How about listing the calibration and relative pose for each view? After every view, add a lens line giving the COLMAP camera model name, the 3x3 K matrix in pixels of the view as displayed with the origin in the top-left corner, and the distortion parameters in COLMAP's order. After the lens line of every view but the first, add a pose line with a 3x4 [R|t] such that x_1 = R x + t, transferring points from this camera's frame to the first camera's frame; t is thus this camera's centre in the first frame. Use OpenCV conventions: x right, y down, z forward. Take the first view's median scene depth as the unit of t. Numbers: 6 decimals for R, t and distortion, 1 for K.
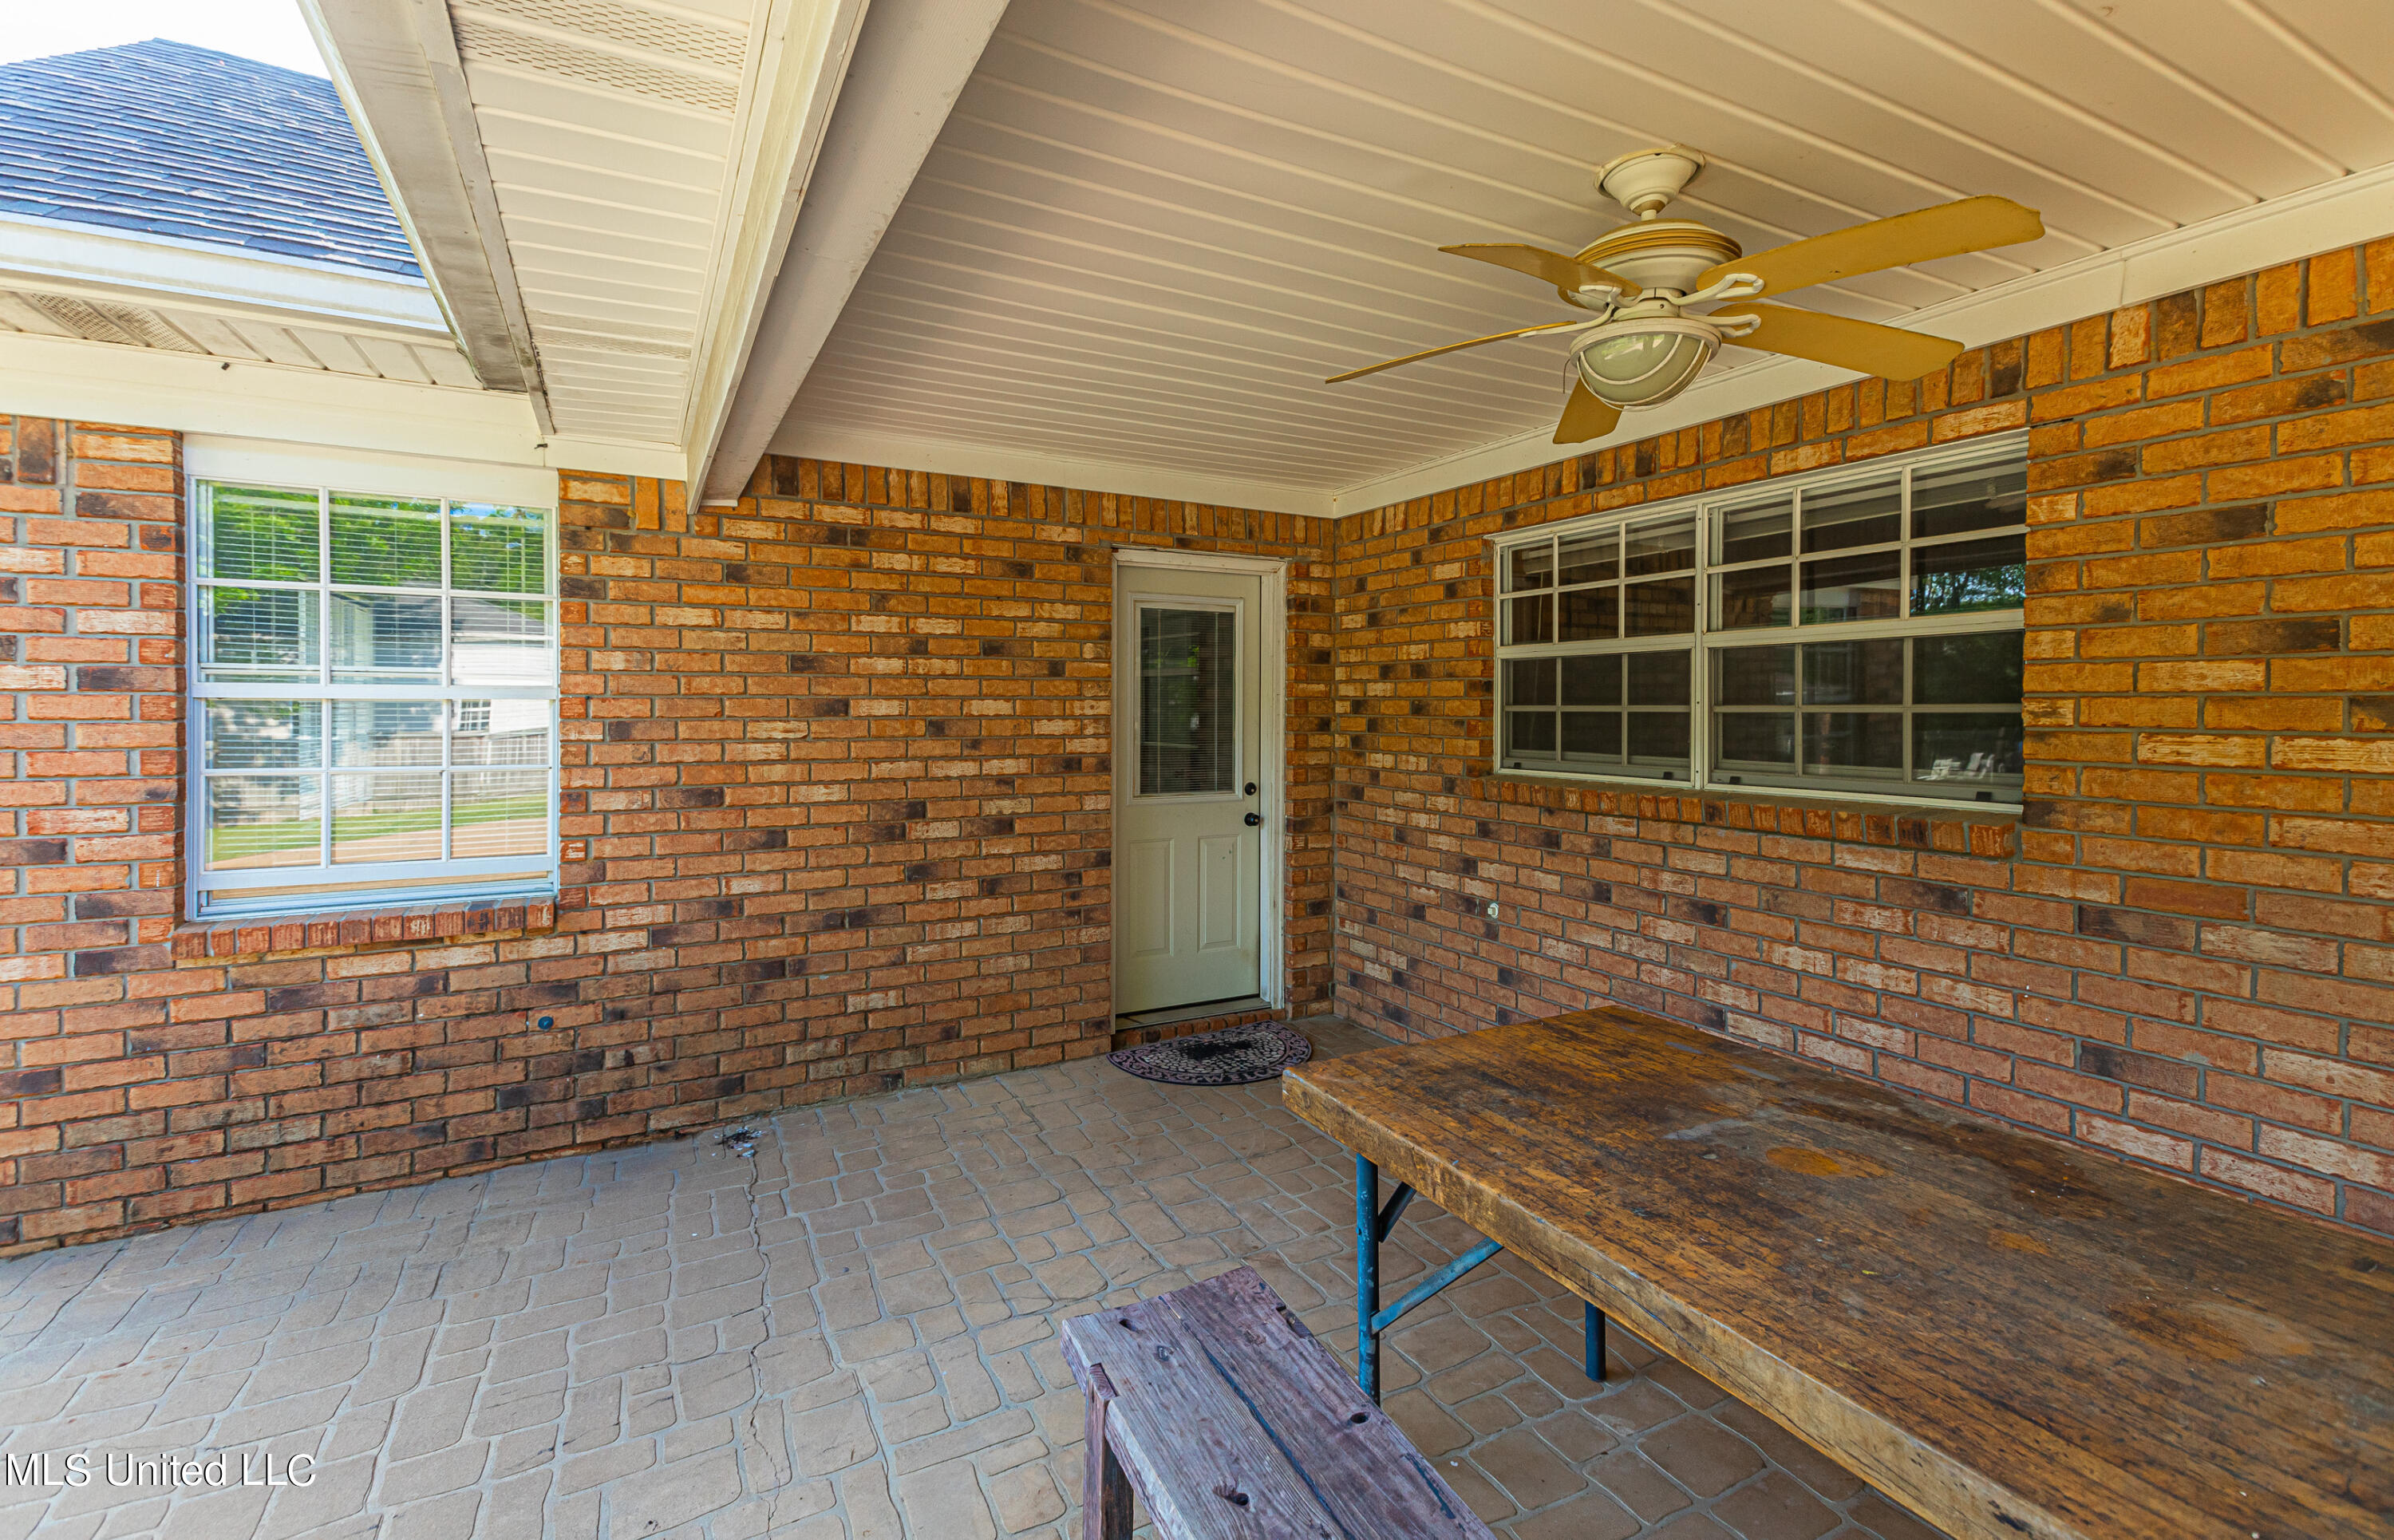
lens RADIAL K [[1070.6, 0, 1202.8], [0, 1070.6, 708.8], [0, 0, 1]] dist [0.029213, 0.000442]
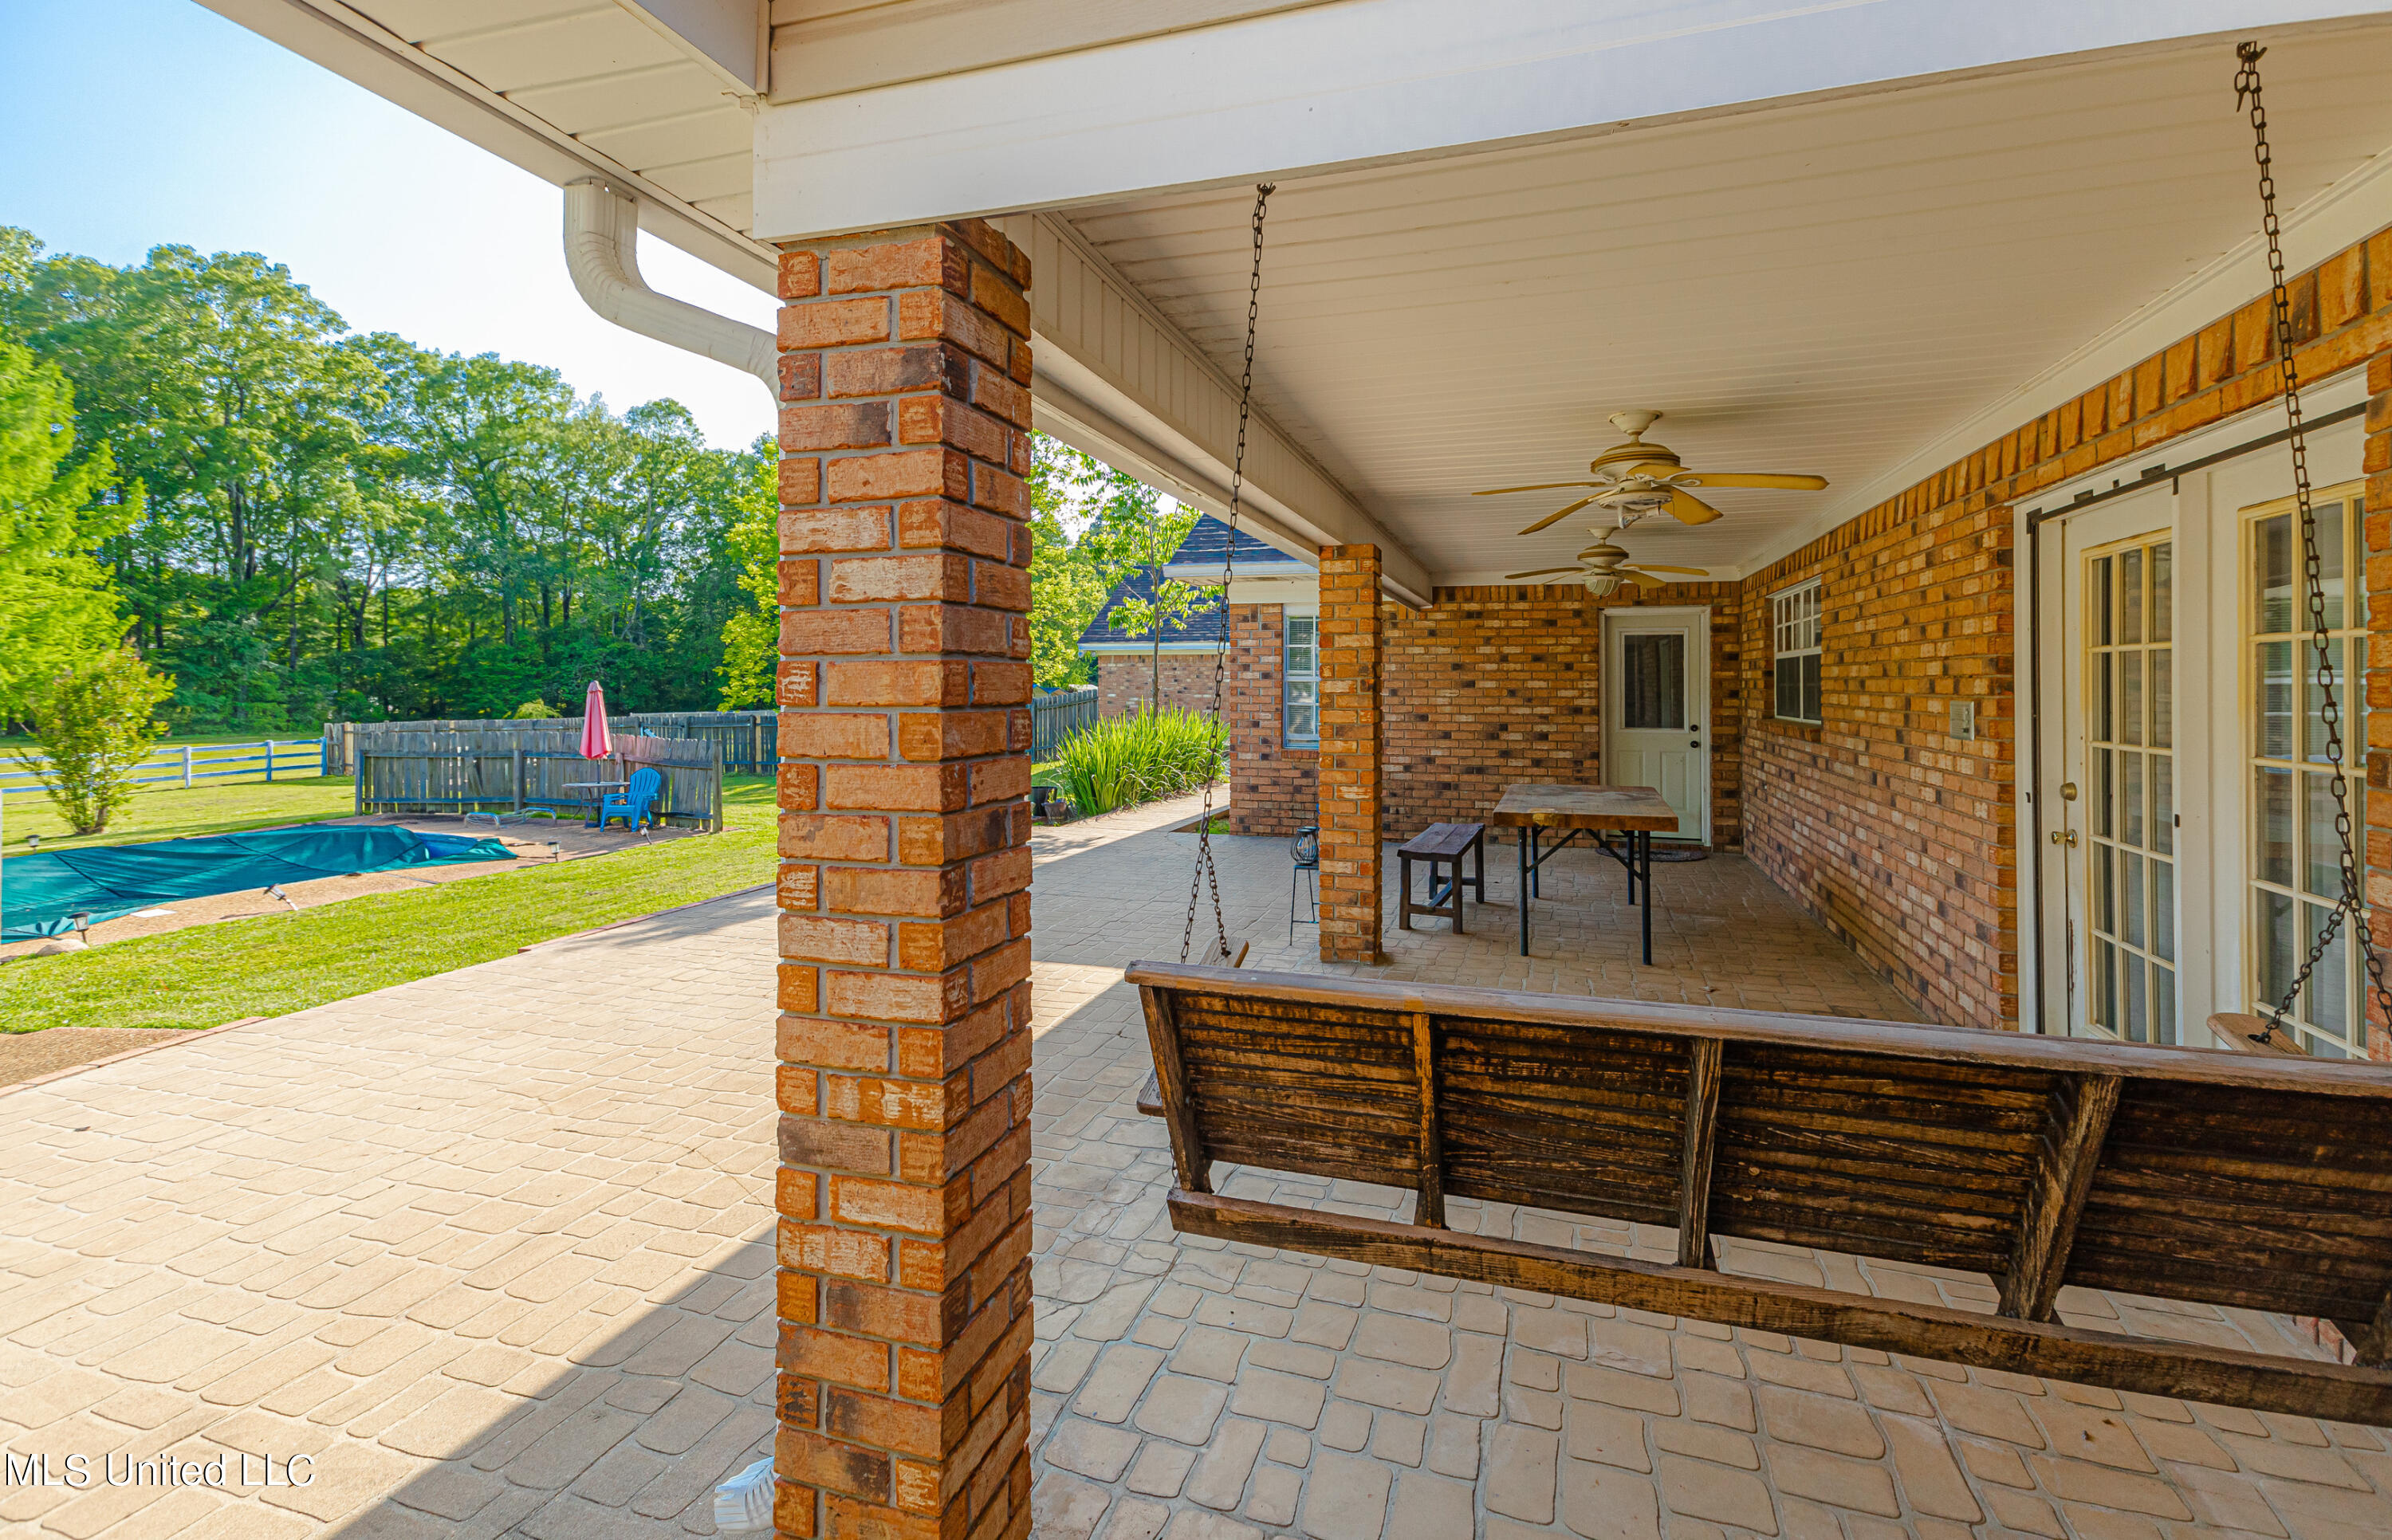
lens RADIAL K [[1081.5, 0, 1201.7], [0, 1081.5, 683.7], [0, 0, 1]] dist [0.022373, -0.000153]
pose [[0.693538, -0.000623, -0.720420, 1.051212], [-0.002757, 0.999990, -0.003519, 0.008483], [0.720415, 0.004427, 0.693529, -1.205874]]
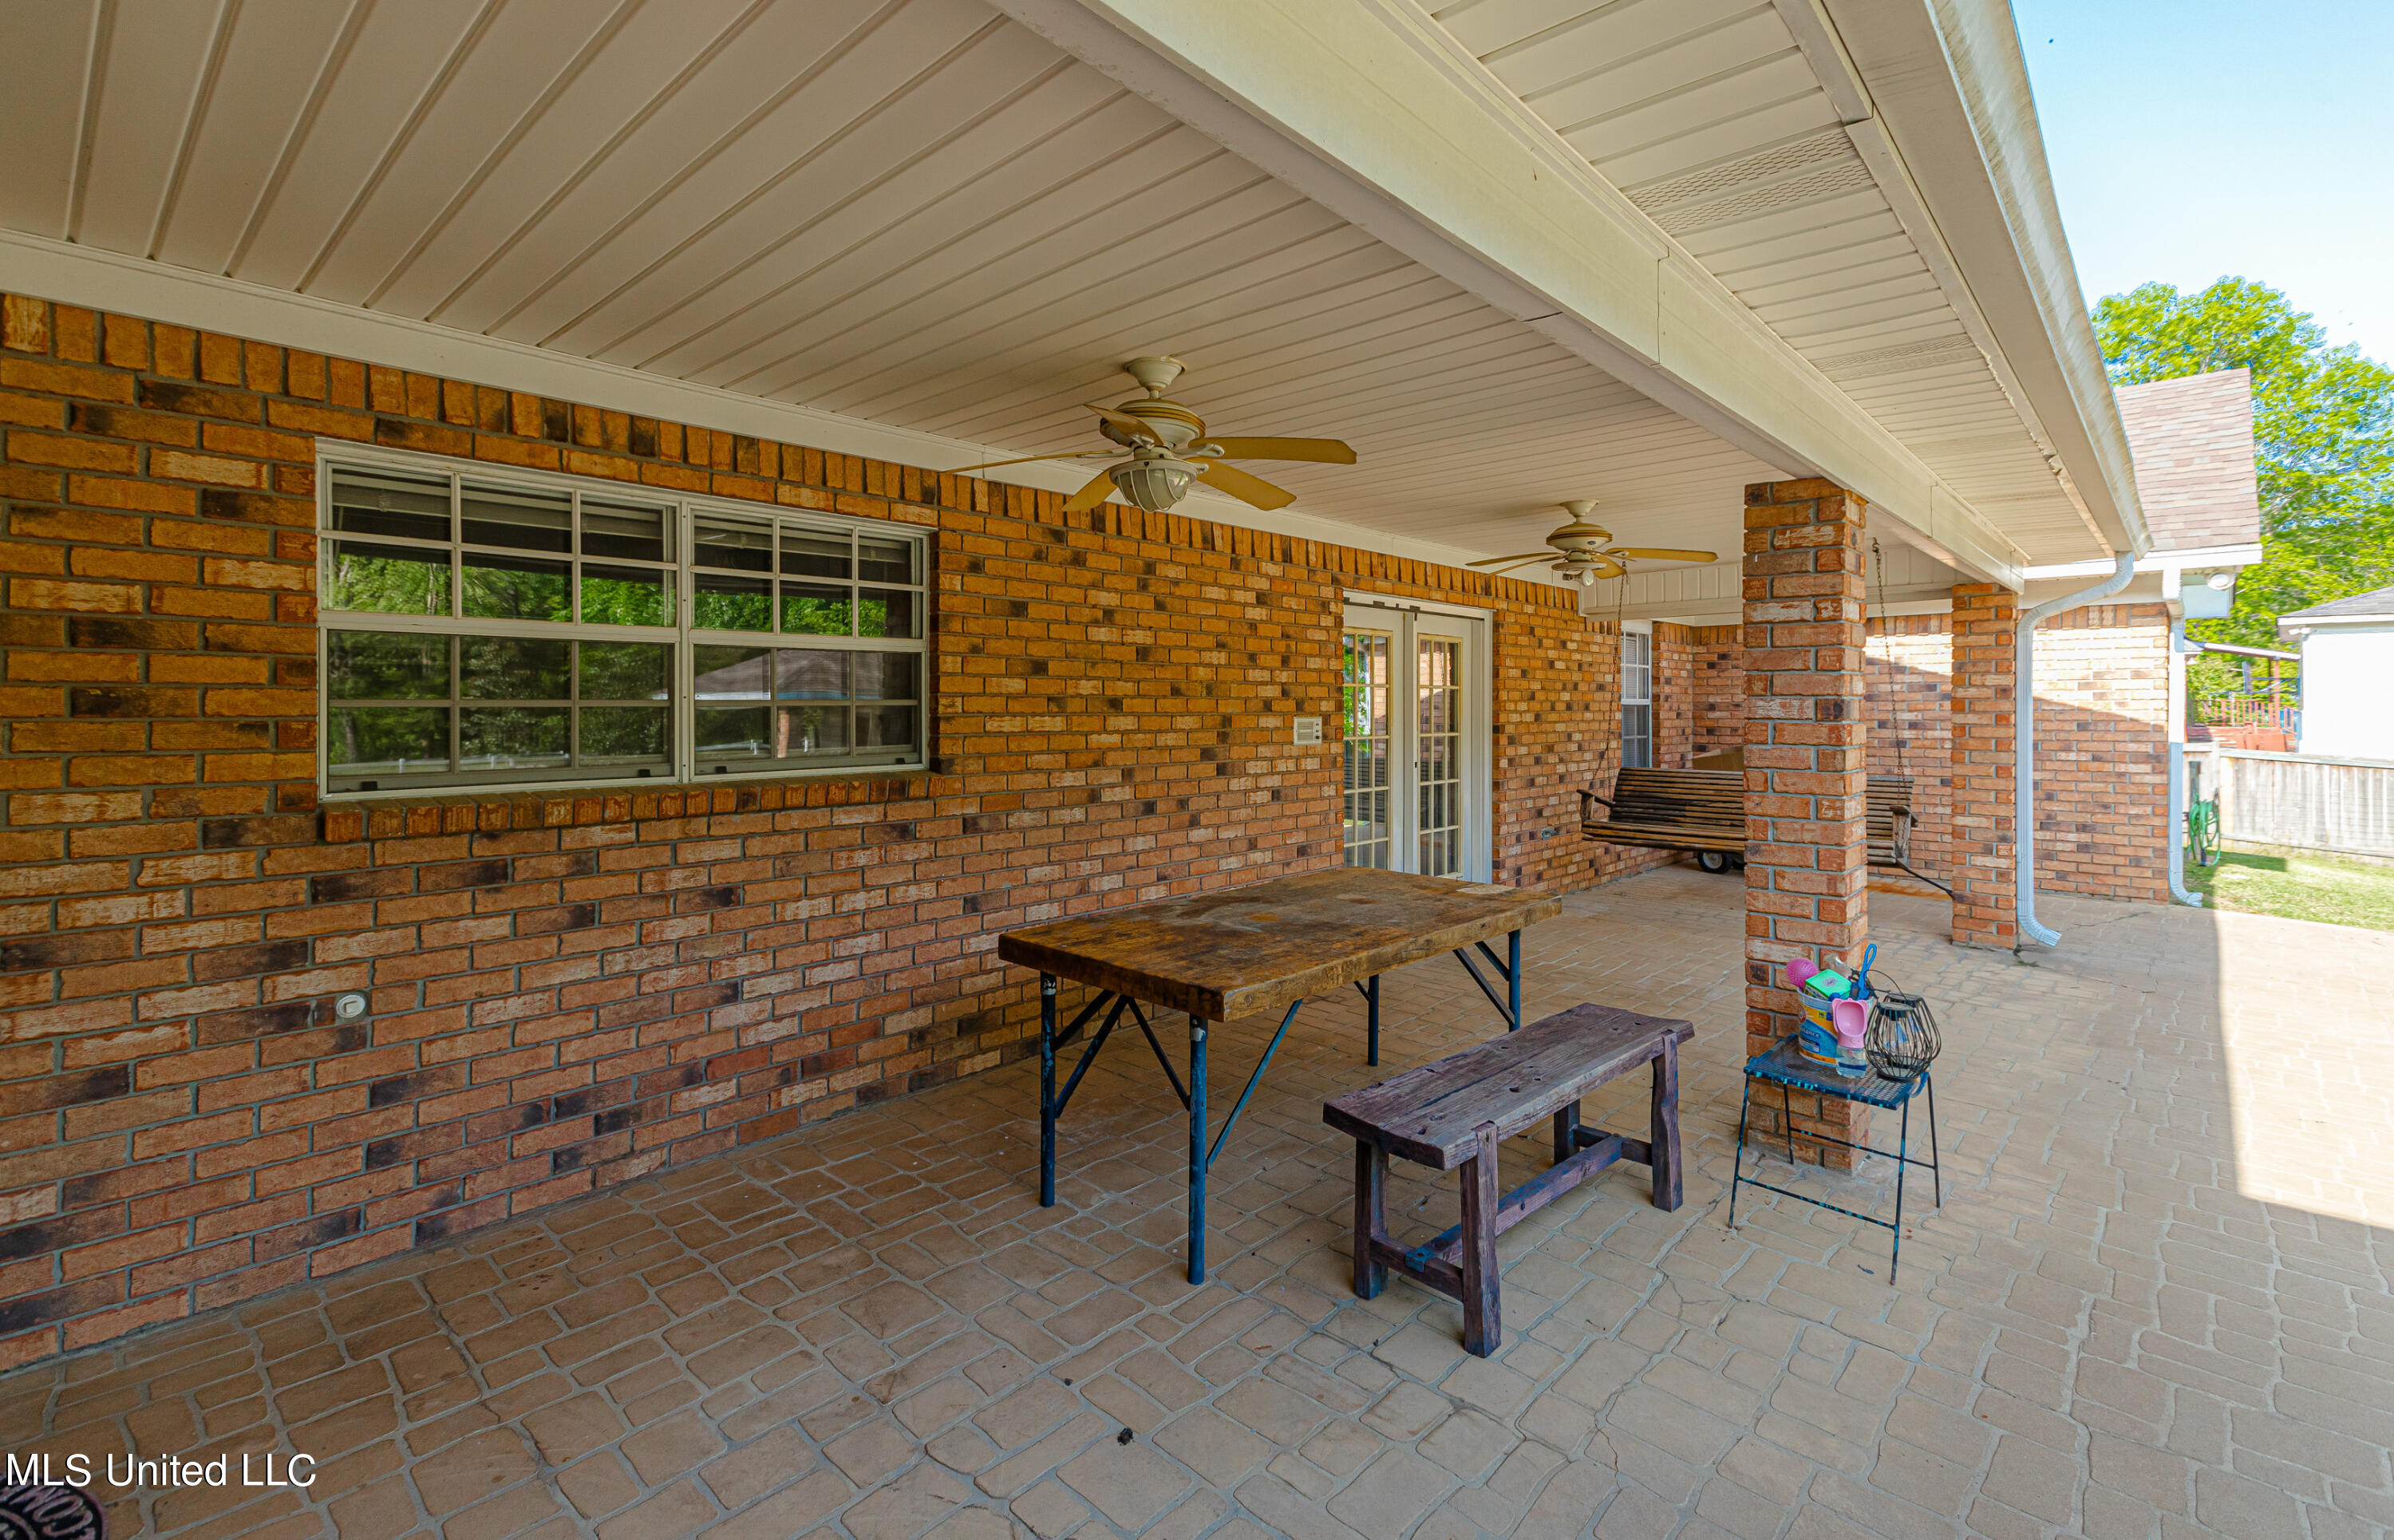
lens RADIAL K [[1070.6, 0, 1202.8], [0, 1070.6, 708.8], [0, 0, 1]] dist [0.029213, 0.000442]
pose [[-0.330773, -0.002619, 0.943707, -0.577324], [0.003963, 0.999983, 0.004164, 0.002419], [-0.943702, 0.005117, -0.330757, 0.767053]]
